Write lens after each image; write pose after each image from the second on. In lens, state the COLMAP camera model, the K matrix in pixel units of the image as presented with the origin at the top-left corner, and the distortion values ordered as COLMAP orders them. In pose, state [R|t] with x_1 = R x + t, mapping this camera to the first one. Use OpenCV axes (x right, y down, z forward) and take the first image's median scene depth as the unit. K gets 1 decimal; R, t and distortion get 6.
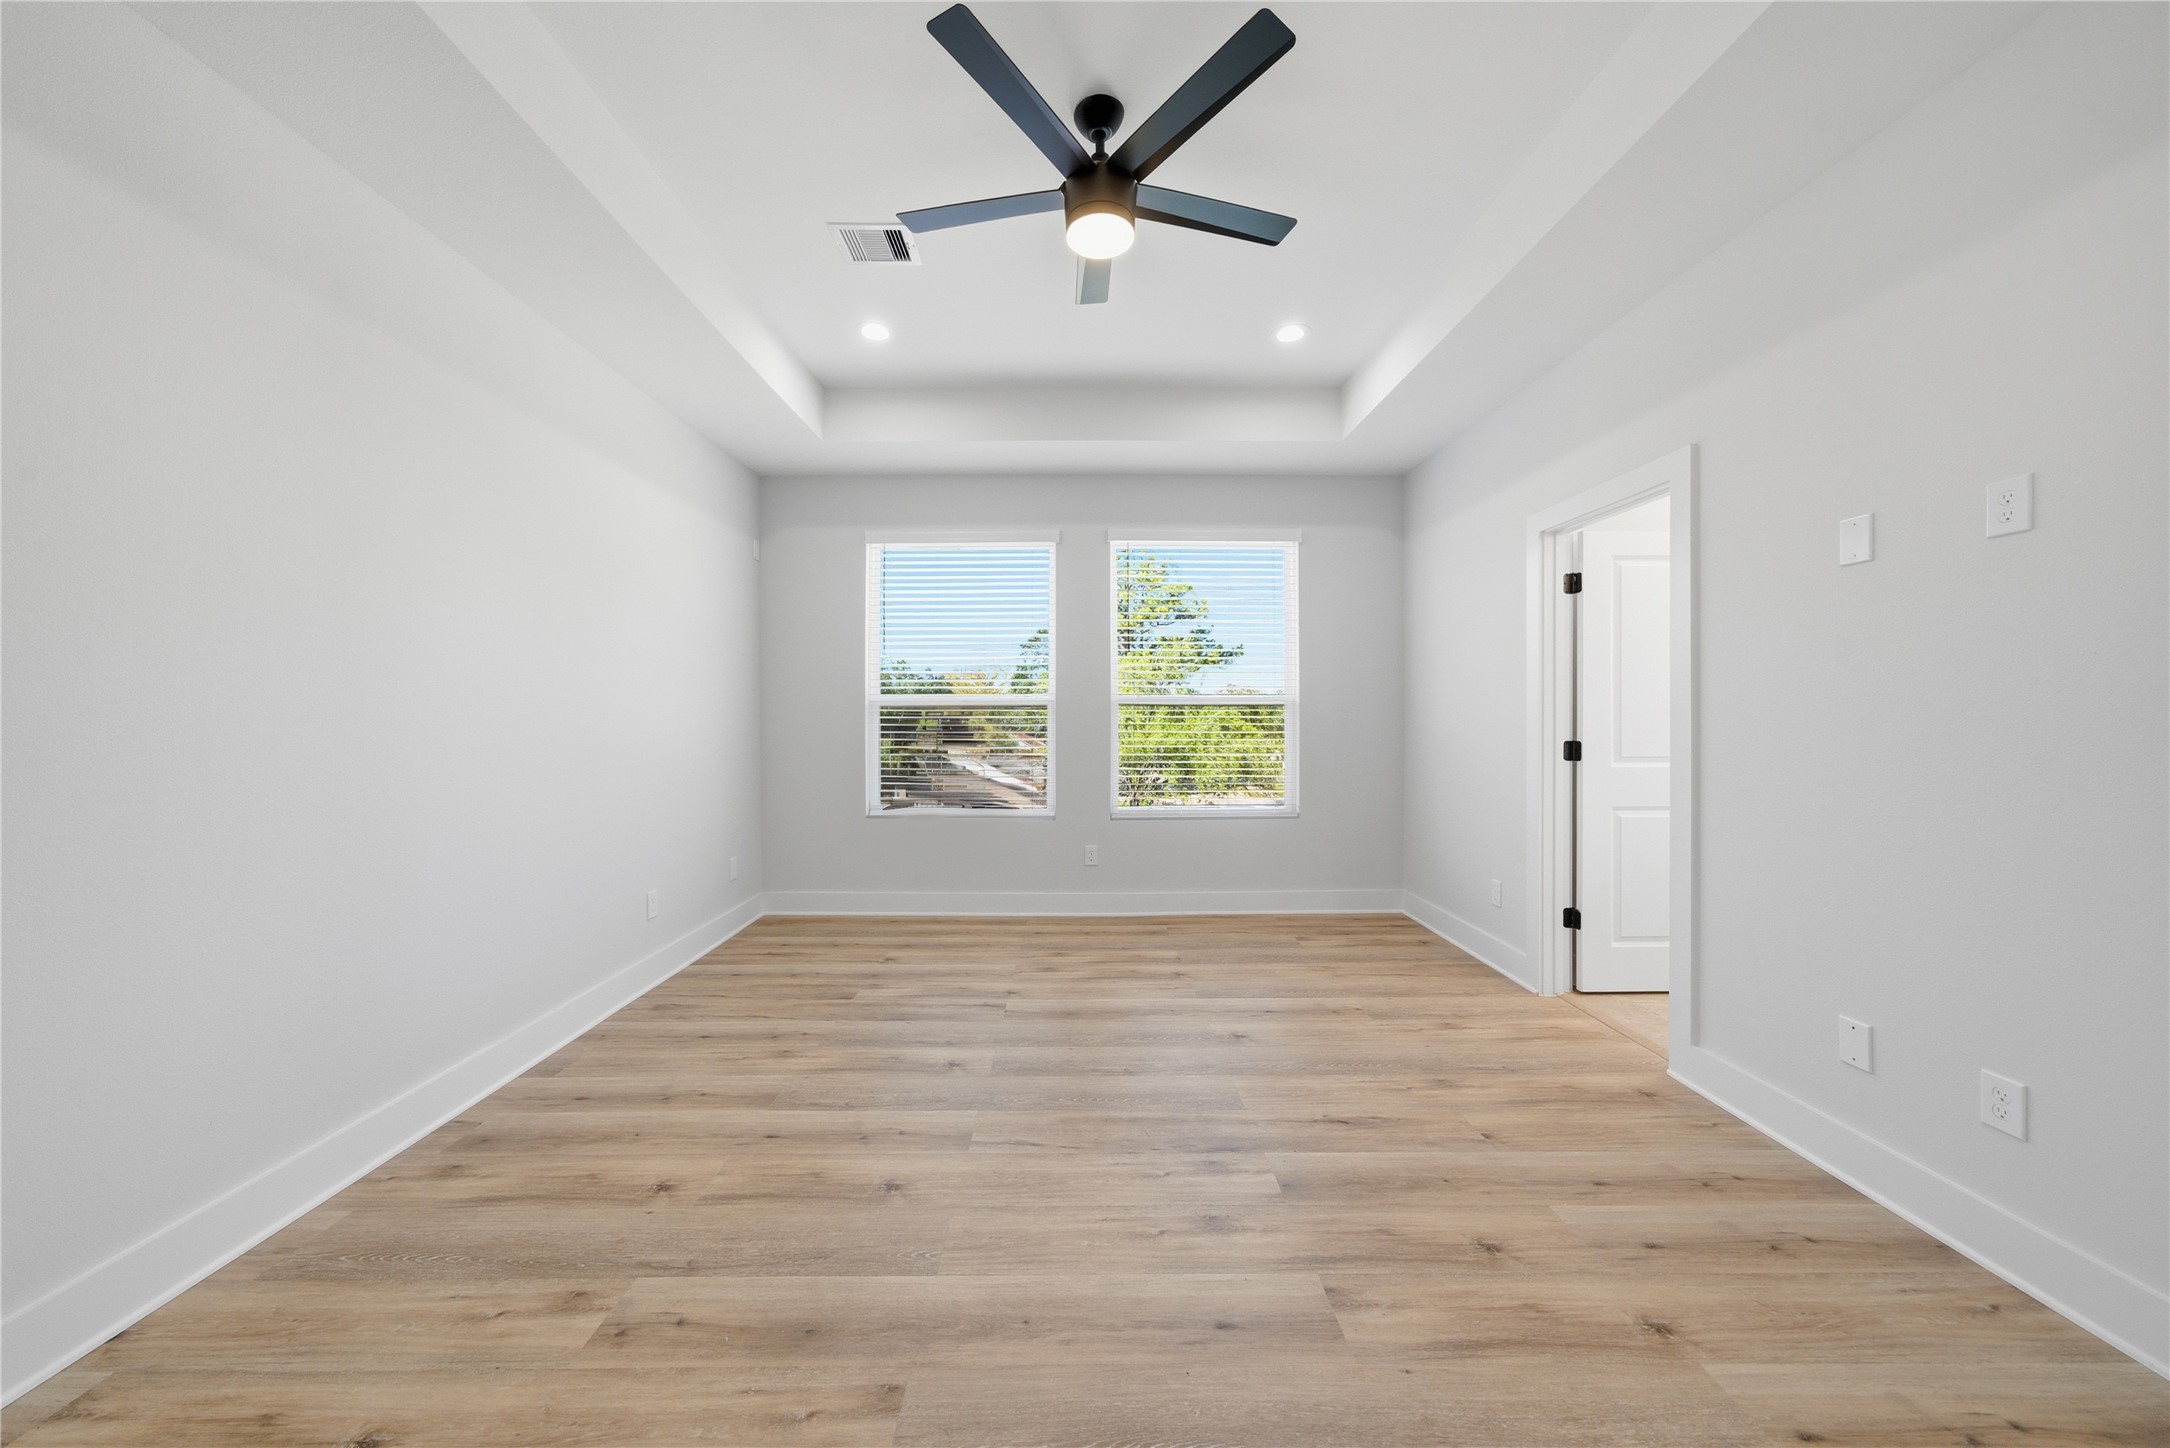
lens RADIAL K [[729.2, 0, 1074.9], [0, 729.2, 720.0], [0, 0, 1]] dist [-0.001091, 0.000258]
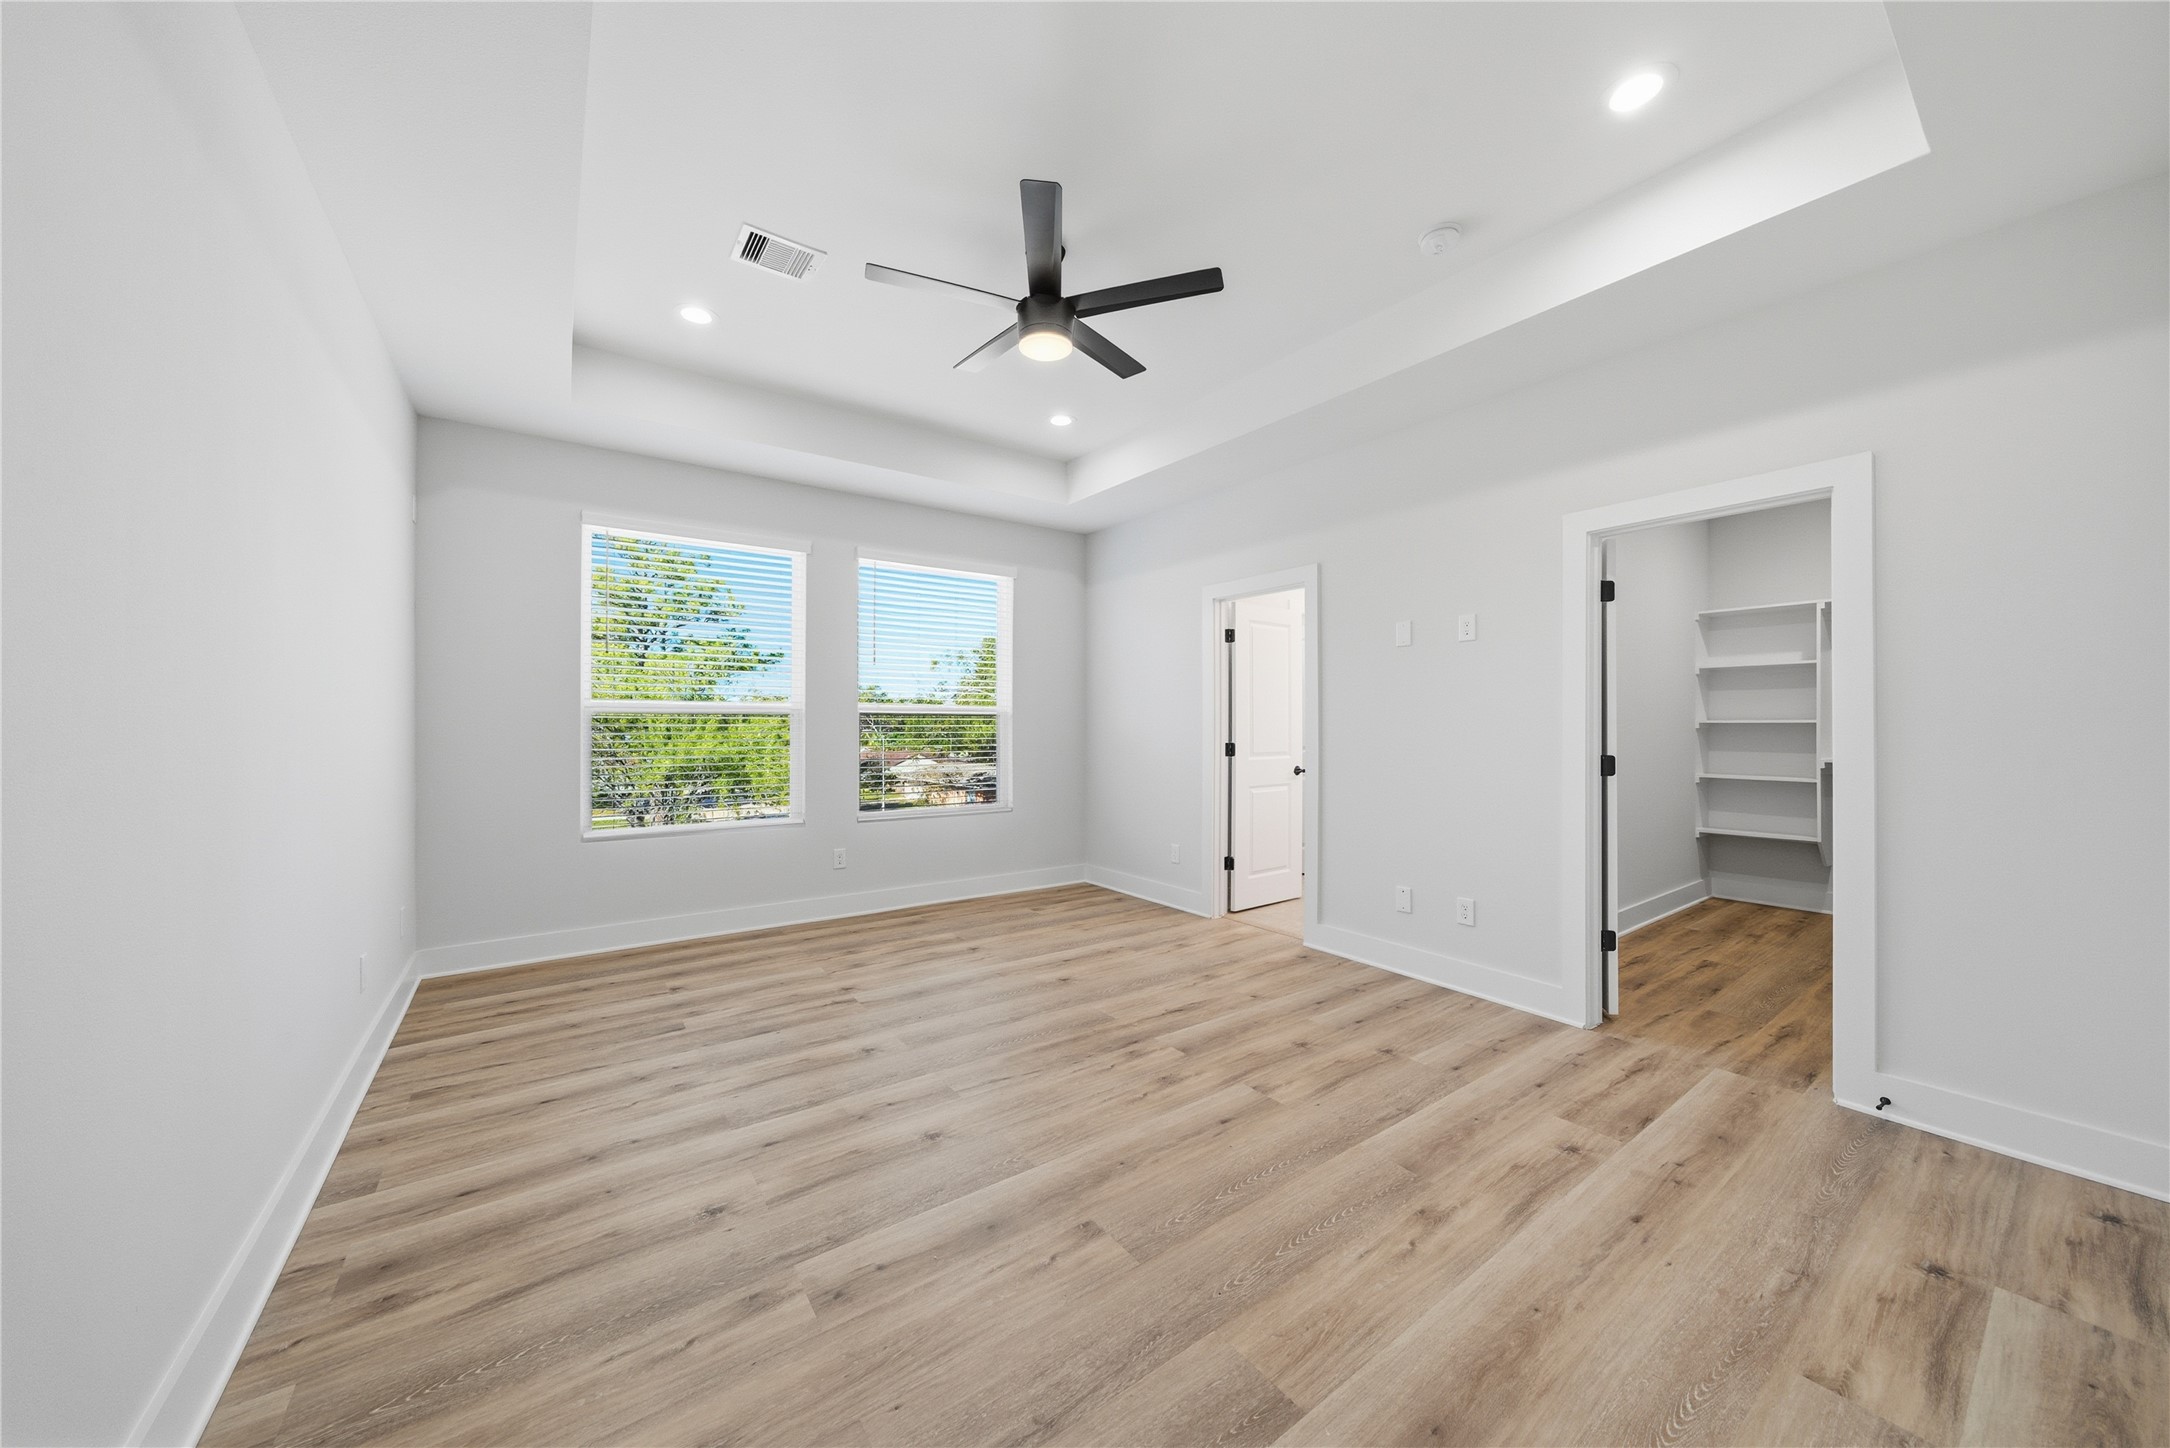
lens RADIAL K [[735.7, 0, 1068.6], [0, 735.7, 727.9], [0, 0, 1]] dist [-0.005940, 0.000361]
pose [[0.820333, 0.001247, 0.571885, -0.605837], [0.000678, 0.999995, -0.003153, 0.004895], [-0.571886, 0.002974, 0.820328, -0.053323]]
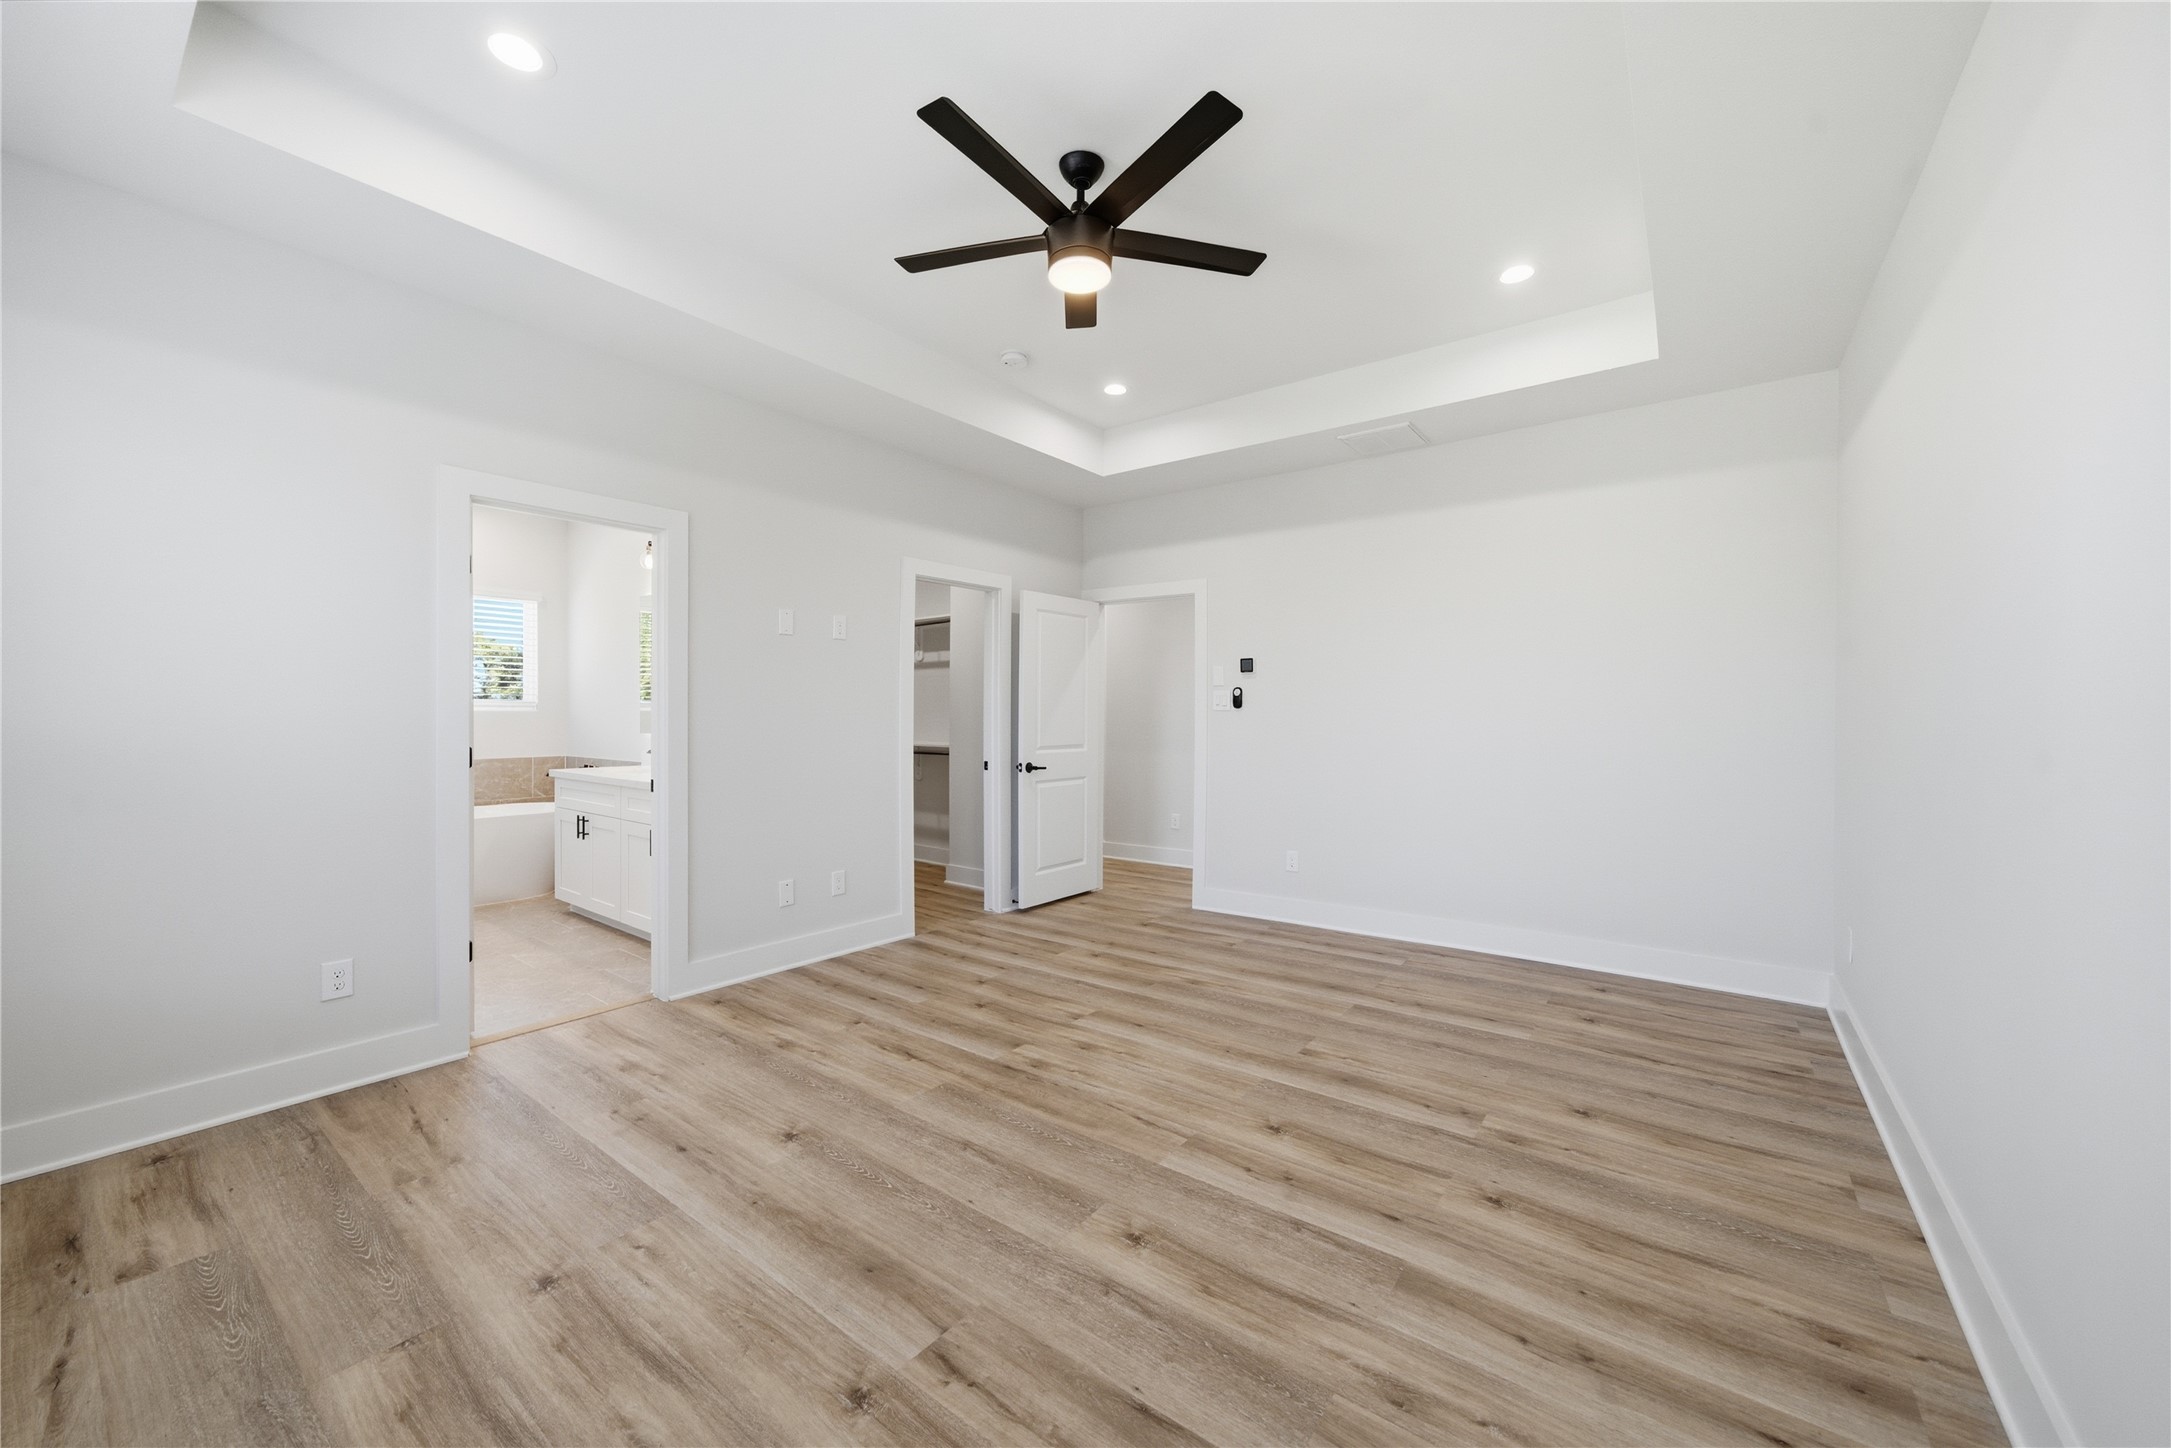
lens RADIAL K [[814.0, 0, 1076.5], [0, 814.0, 720.3], [0, 0, 1]] dist [0.001522, 0.000183]
pose [[-0.788932, -0.003258, 0.614472, -0.651260], [0.000490, 0.999982, 0.005931, -0.007176], [-0.614480, 0.004980, -0.788916, 1.814297]]
